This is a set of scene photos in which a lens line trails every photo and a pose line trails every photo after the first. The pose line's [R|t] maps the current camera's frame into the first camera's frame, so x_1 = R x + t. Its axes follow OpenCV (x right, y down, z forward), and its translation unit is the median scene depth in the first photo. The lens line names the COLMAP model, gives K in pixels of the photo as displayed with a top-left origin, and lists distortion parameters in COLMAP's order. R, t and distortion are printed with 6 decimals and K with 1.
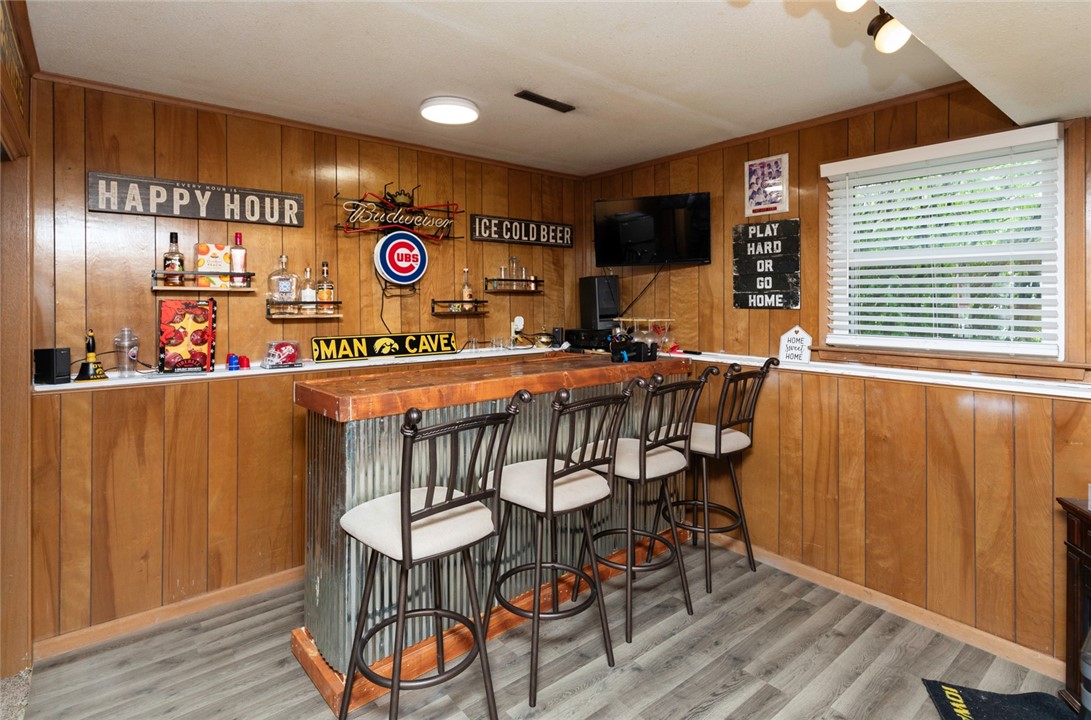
lens RADIAL K [[537.8, 0, 563.3], [0, 537.8, 309.9], [0, 0, 1]] dist [0.002224, -0.000365]
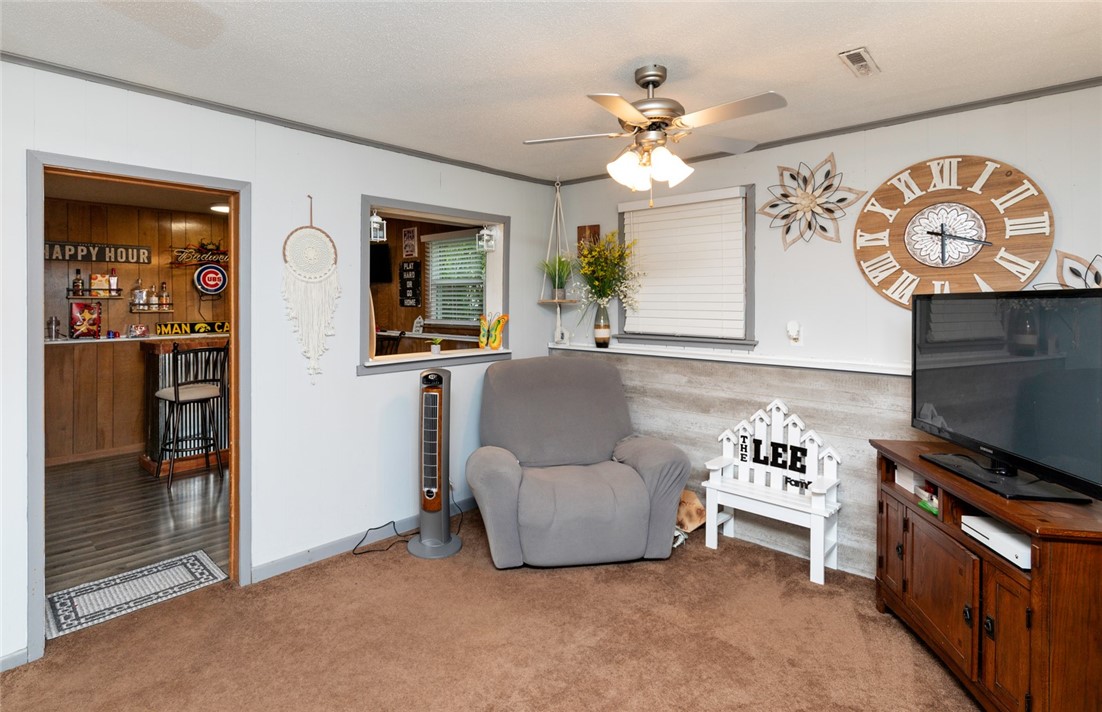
lens RADIAL K [[560.5, 0, 551.6], [0, 560.5, 309.7], [0, 0, 1]] dist [-0.000768, -0.000523]
pose [[0.995075, -0.002779, 0.099087, 0.736545], [0.002955, 0.999994, -0.001628, 0.014156], [-0.099082, 0.001912, 0.995077, -1.118344]]
